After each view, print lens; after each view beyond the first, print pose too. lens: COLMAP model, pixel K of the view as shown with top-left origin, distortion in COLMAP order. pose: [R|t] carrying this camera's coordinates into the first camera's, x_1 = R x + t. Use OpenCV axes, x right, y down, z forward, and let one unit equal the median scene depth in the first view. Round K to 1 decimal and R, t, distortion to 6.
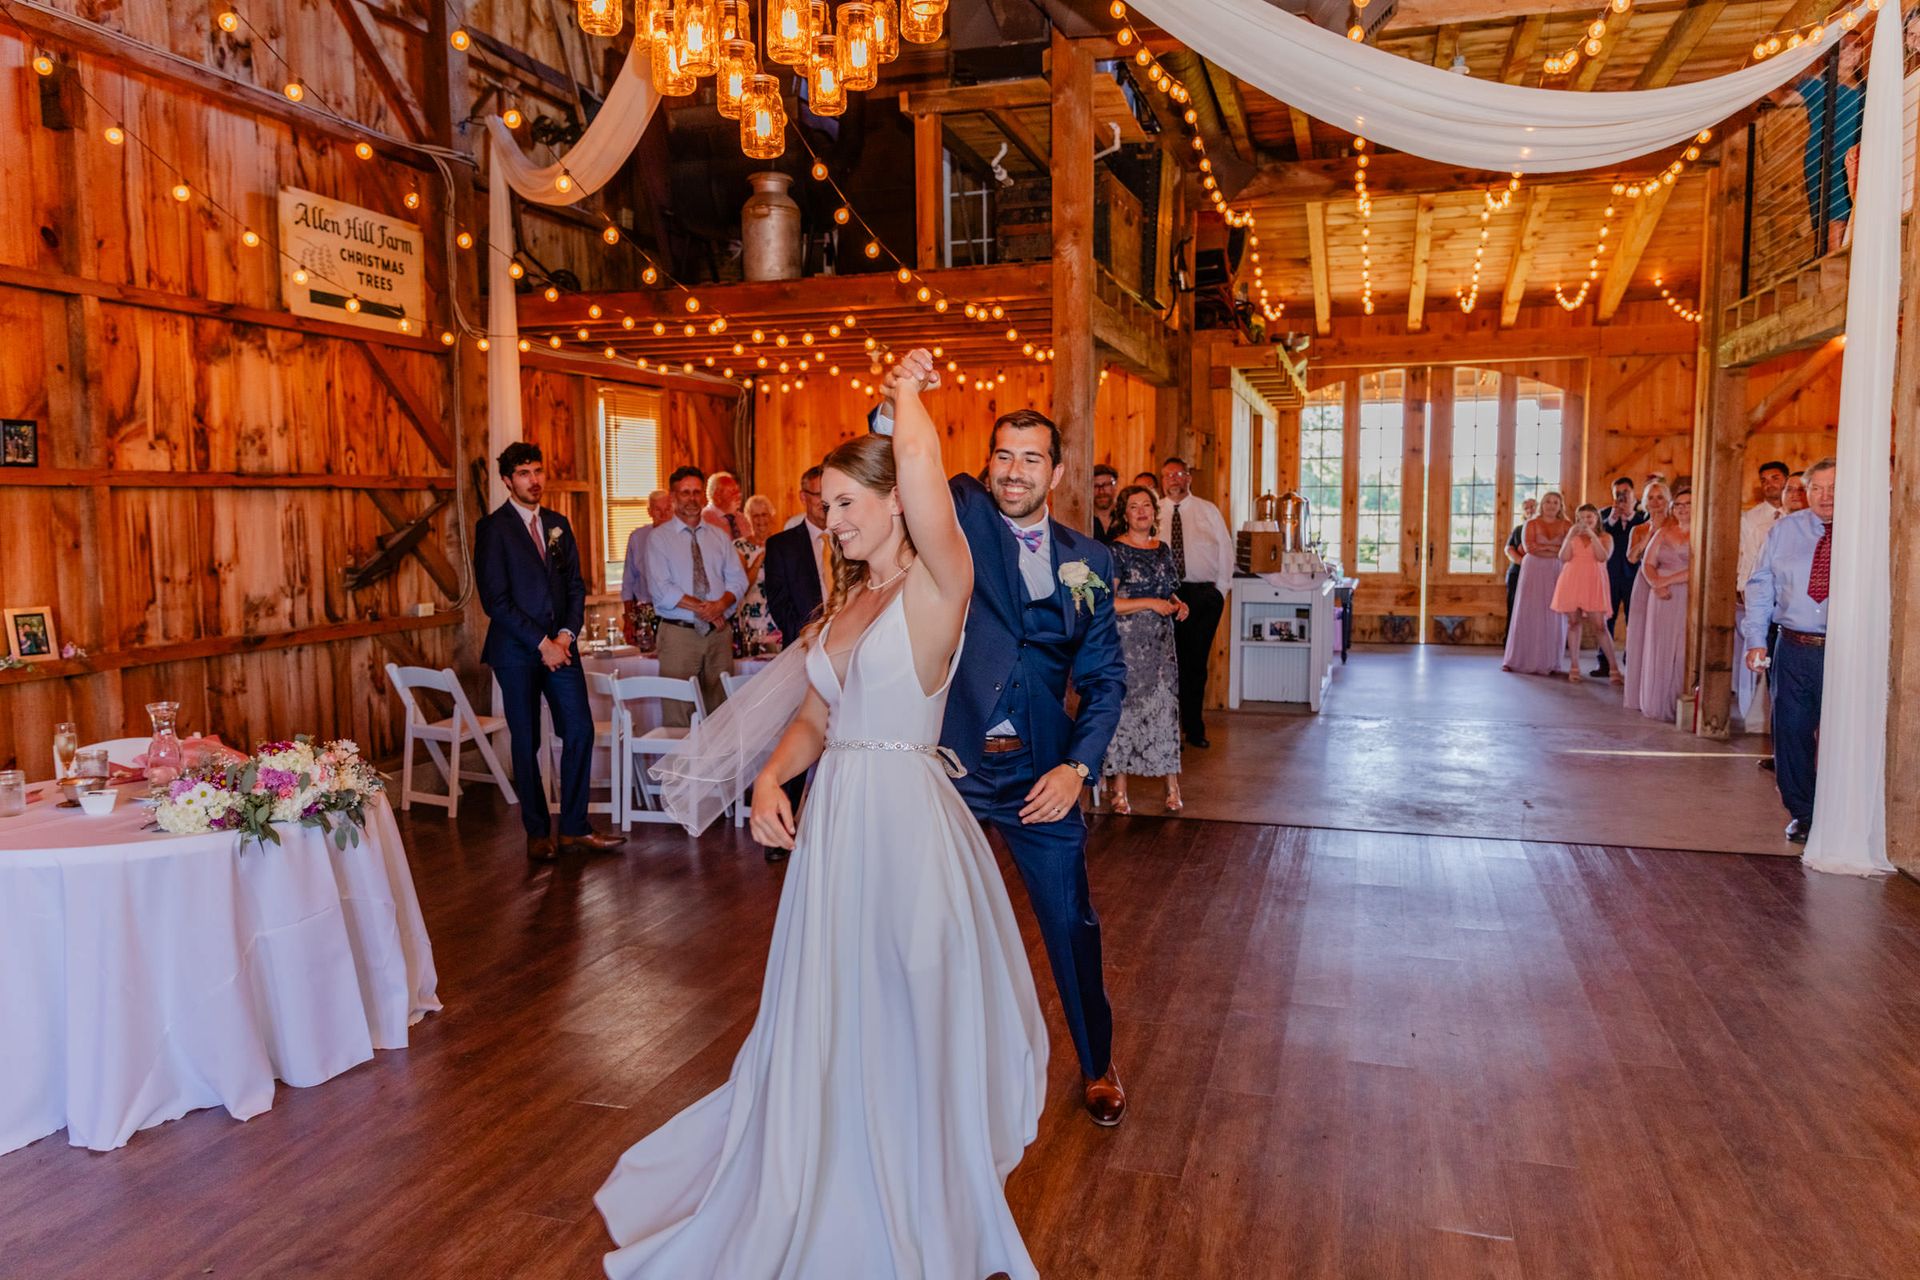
lens RADIAL K [[1348.4, 0, 960.0], [0, 1348.4, 640.0], [0, 0, 1]] dist [0.023587, -0.000119]
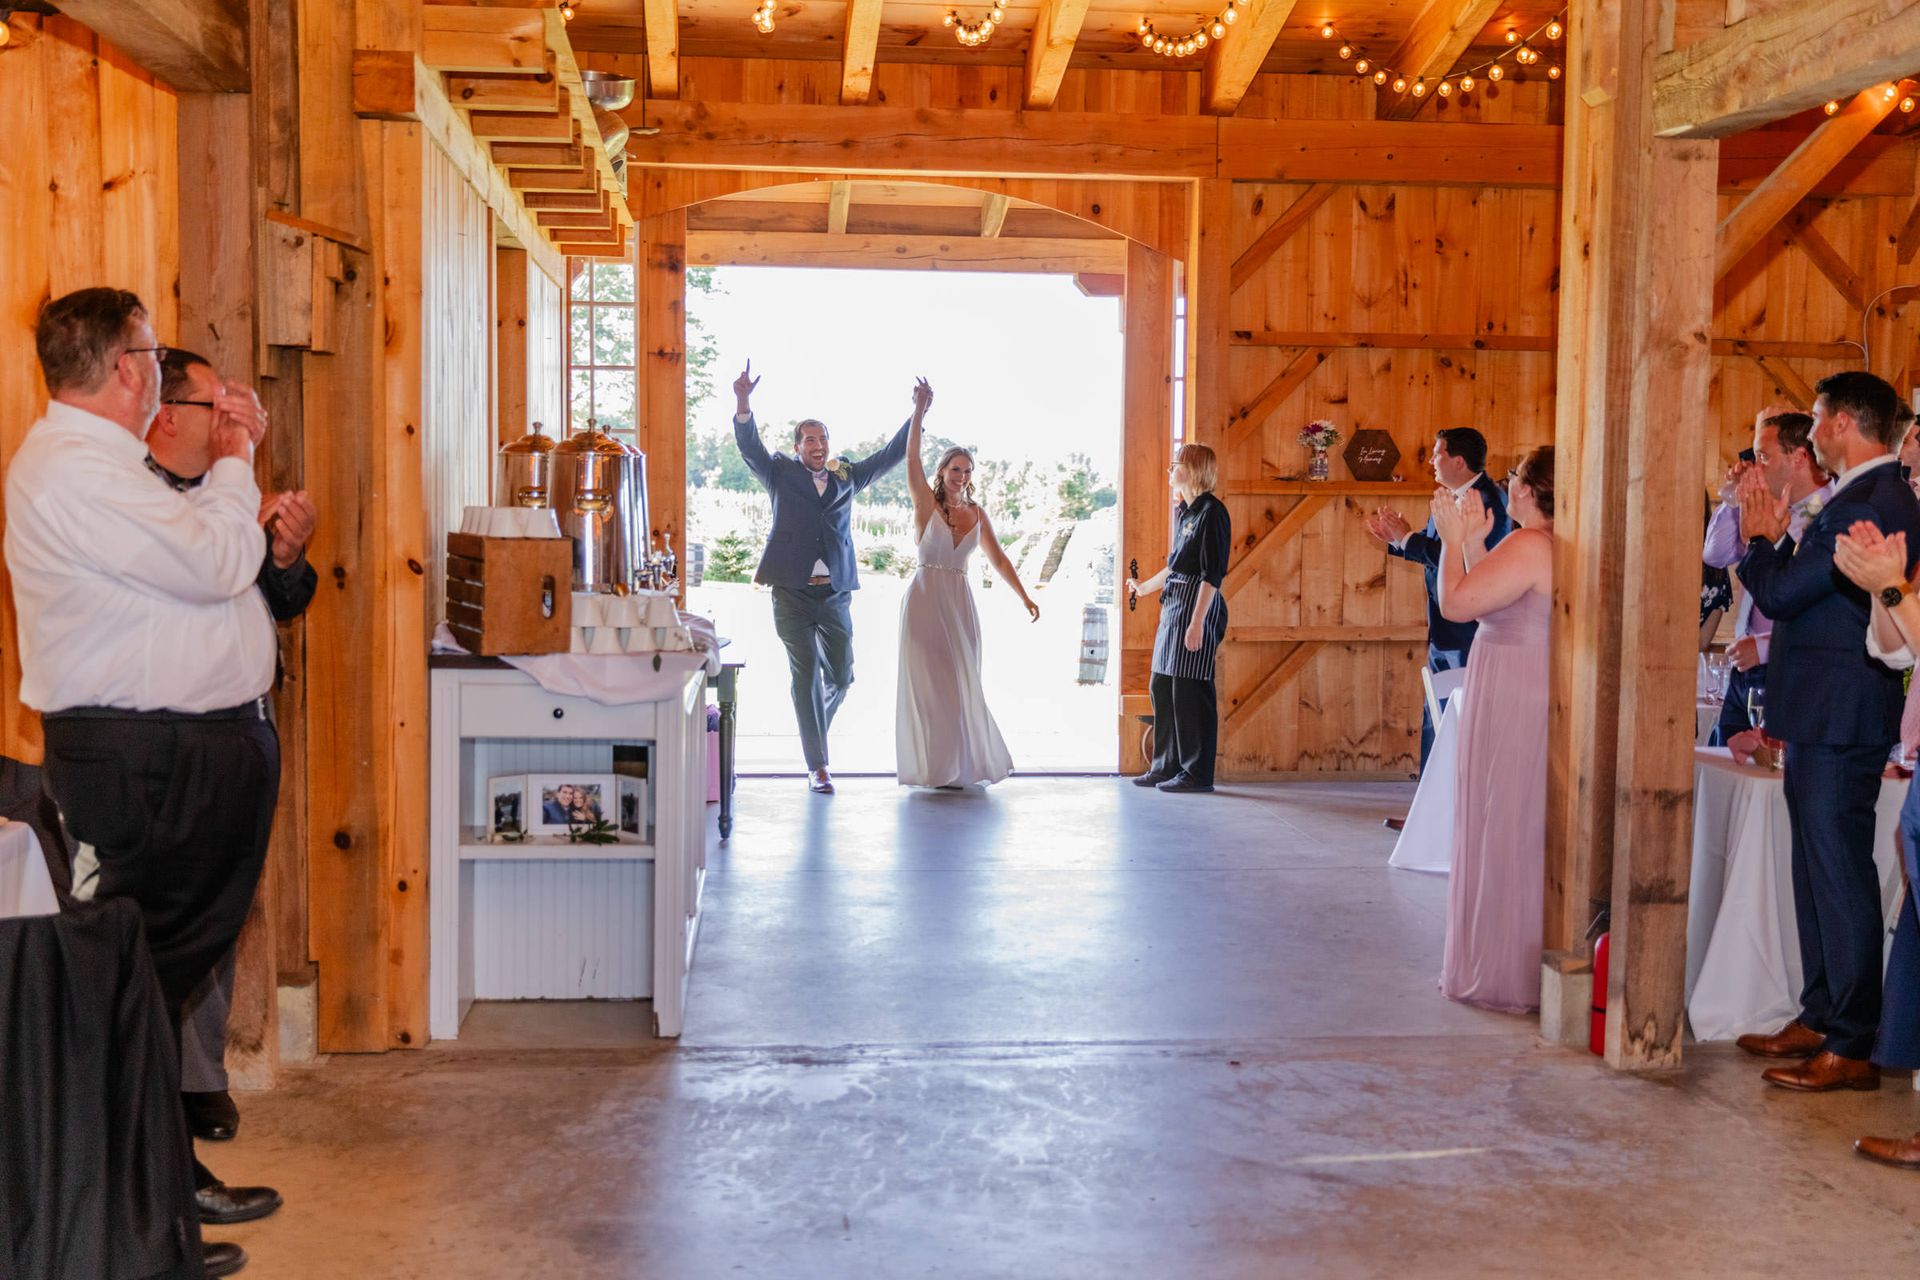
lens RADIAL K [[2213.0, 0, 960.0], [0, 2213.0, 640.0], [0, 0, 1]] dist [0.002702, 0.001081]
pose [[0.921779, -0.009314, 0.387604, 0.120140], [0.019728, 0.999543, -0.022896, -0.042511], [-0.387214, 0.028752, 0.921541, 0.476930]]
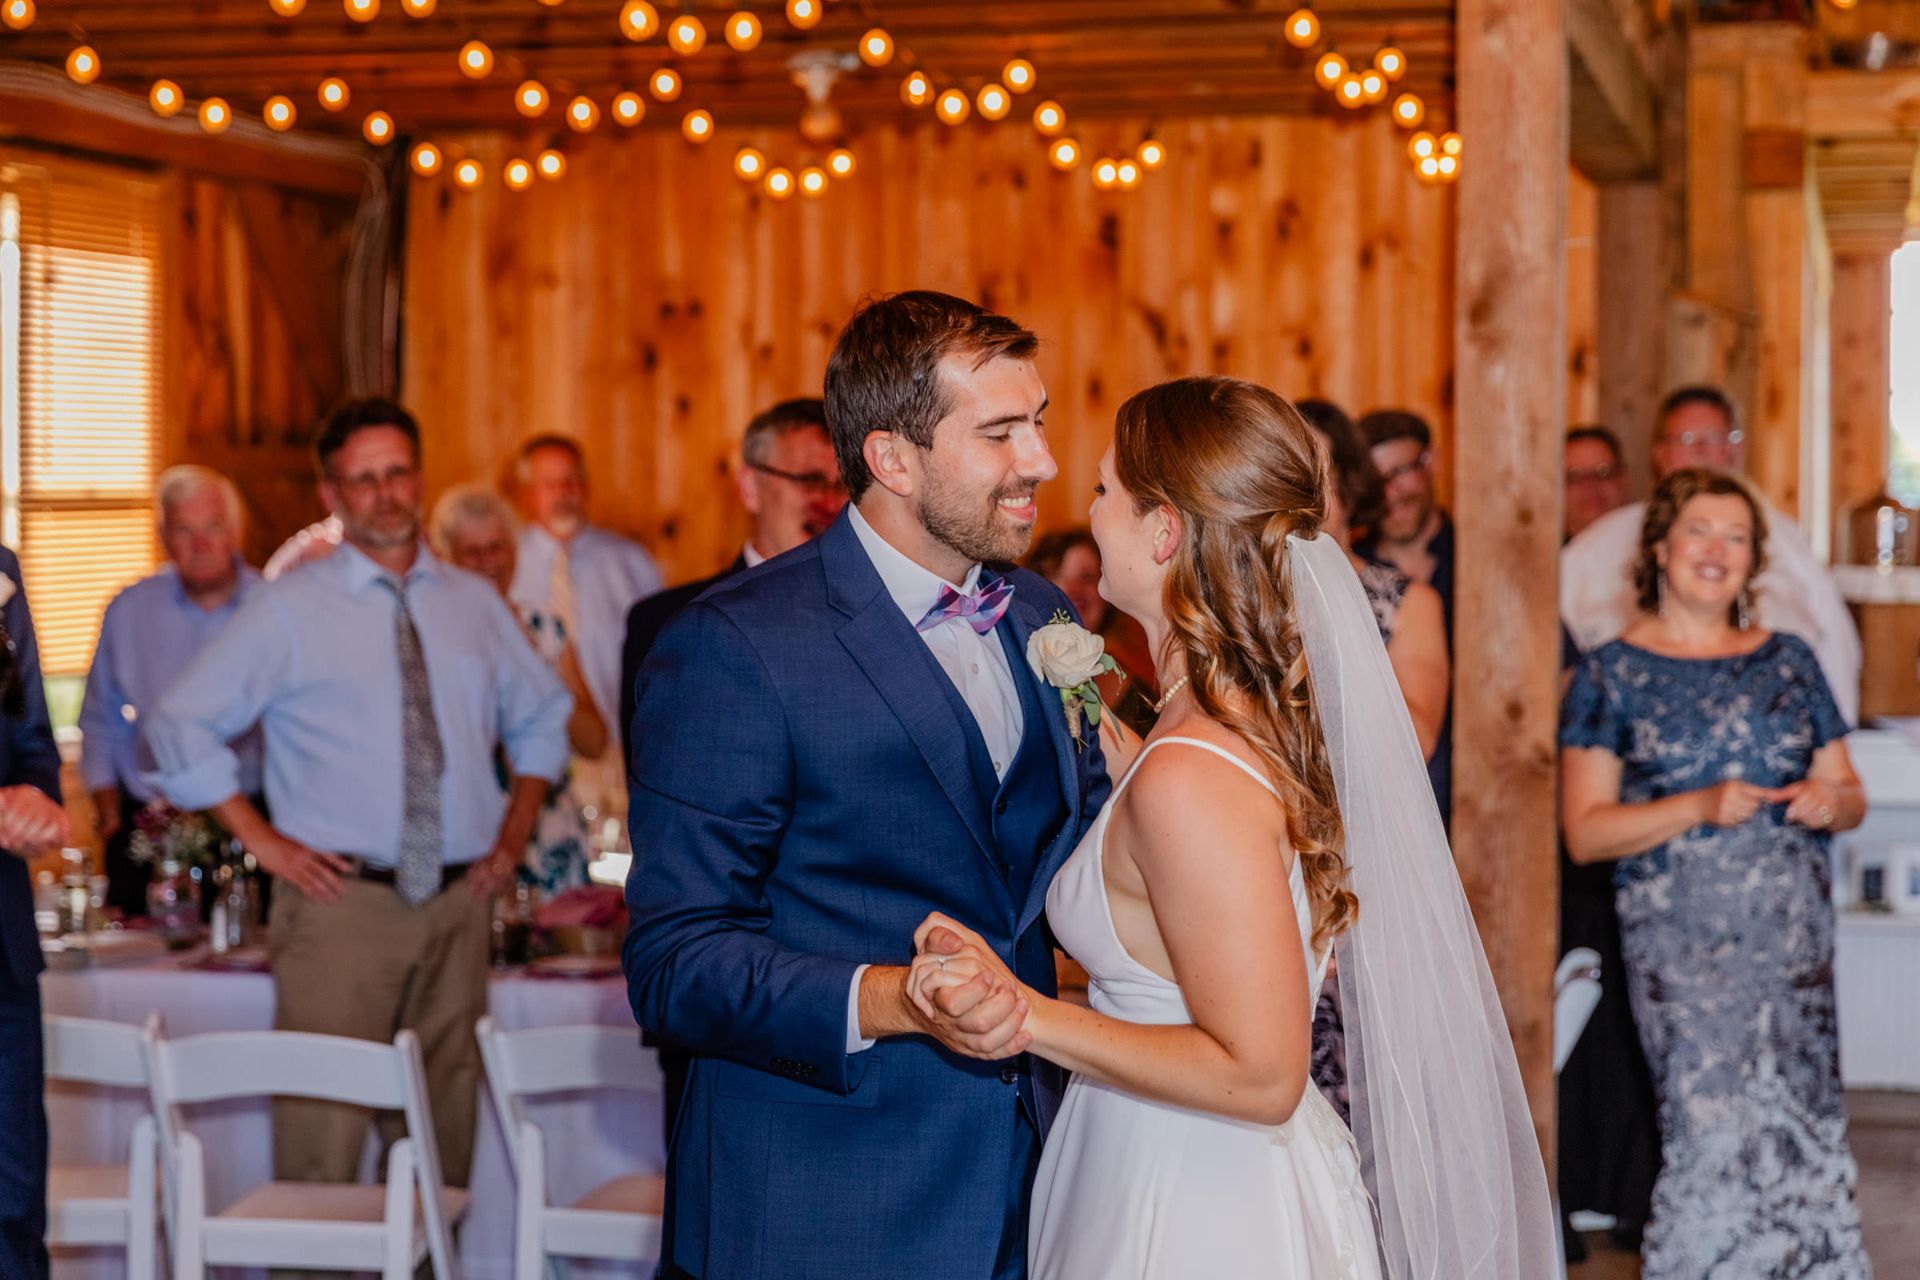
lens RADIAL K [[3810.4, 0, 960.0], [0, 3810.4, 640.0], [0, 0, 1]] dist [0.022654, -0.246174]
pose [[0.998132, 0.006218, 0.060770, -0.085821], [-0.002212, 0.997833, -0.065753, -0.005327], [-0.061047, 0.065496, 0.995984, 0.039954]]
